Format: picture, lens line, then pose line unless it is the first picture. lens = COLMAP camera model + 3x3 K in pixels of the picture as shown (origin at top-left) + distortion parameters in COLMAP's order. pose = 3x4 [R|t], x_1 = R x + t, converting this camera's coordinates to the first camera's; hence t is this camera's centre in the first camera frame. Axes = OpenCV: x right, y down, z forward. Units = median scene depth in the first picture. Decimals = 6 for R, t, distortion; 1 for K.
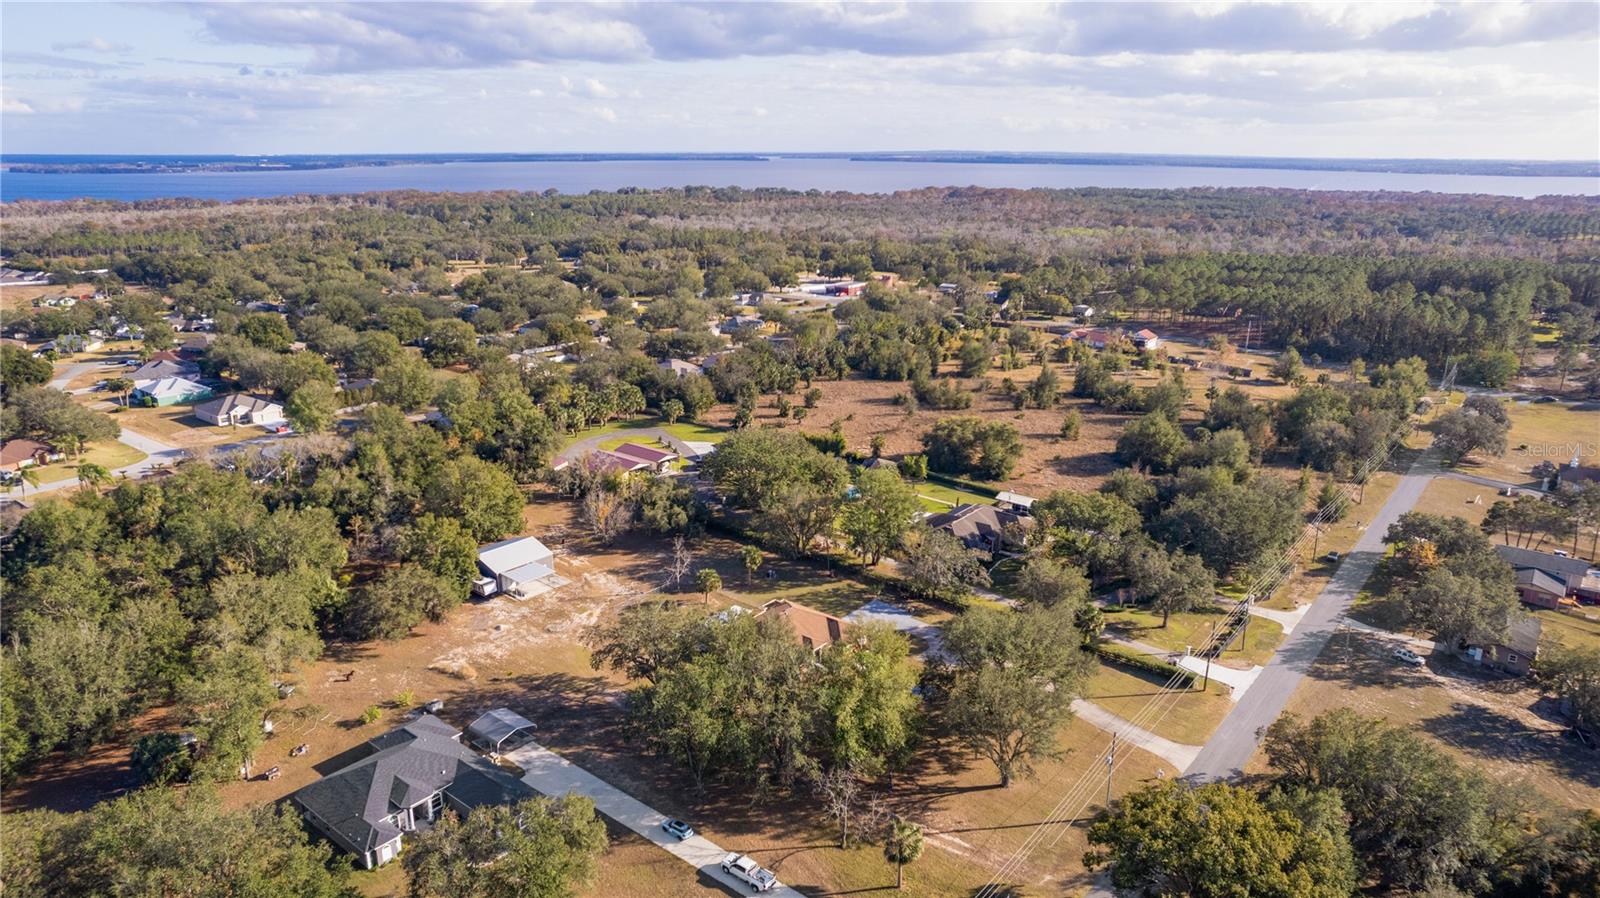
lens RADIAL K [[1024.7, 0, 802.6], [0, 1024.7, 435.0], [0, 0, 1]] dist [-0.067620, 0.054560]
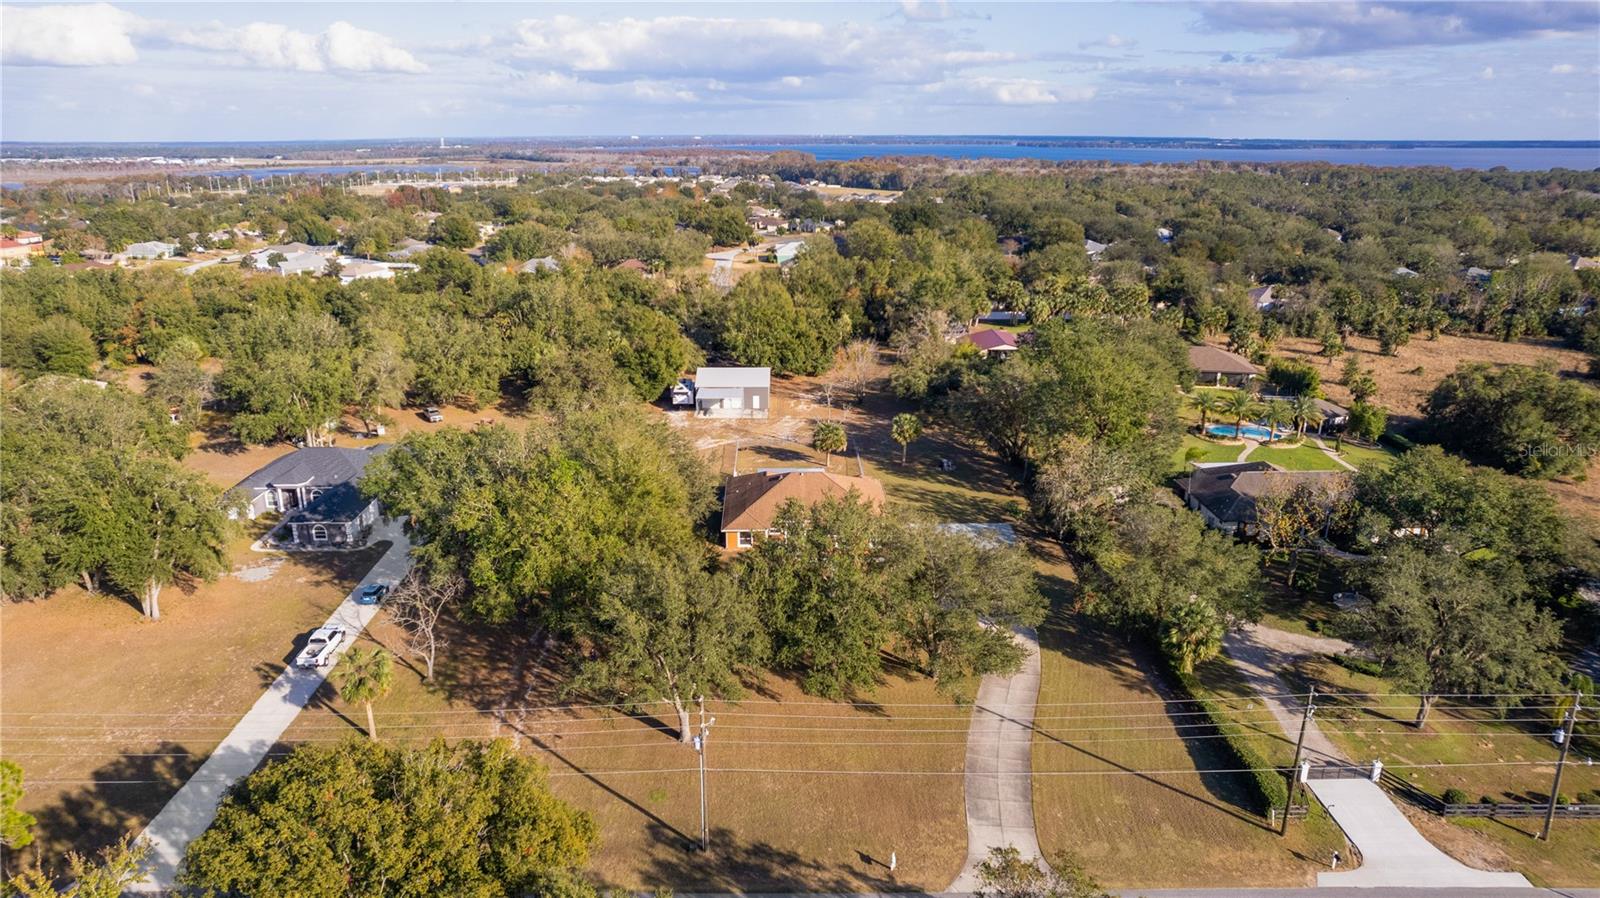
lens RADIAL K [[1024.7, 0, 794.0], [0, 1024.7, 452.0], [0, 0, 1]] dist [-0.067620, 0.054560]
pose [[0.647138, 0.224062, -0.728704, 0.204058], [-0.203602, 0.971913, 0.118032, 0.028866], [0.734683, 0.071982, 0.674581, 0.195686]]
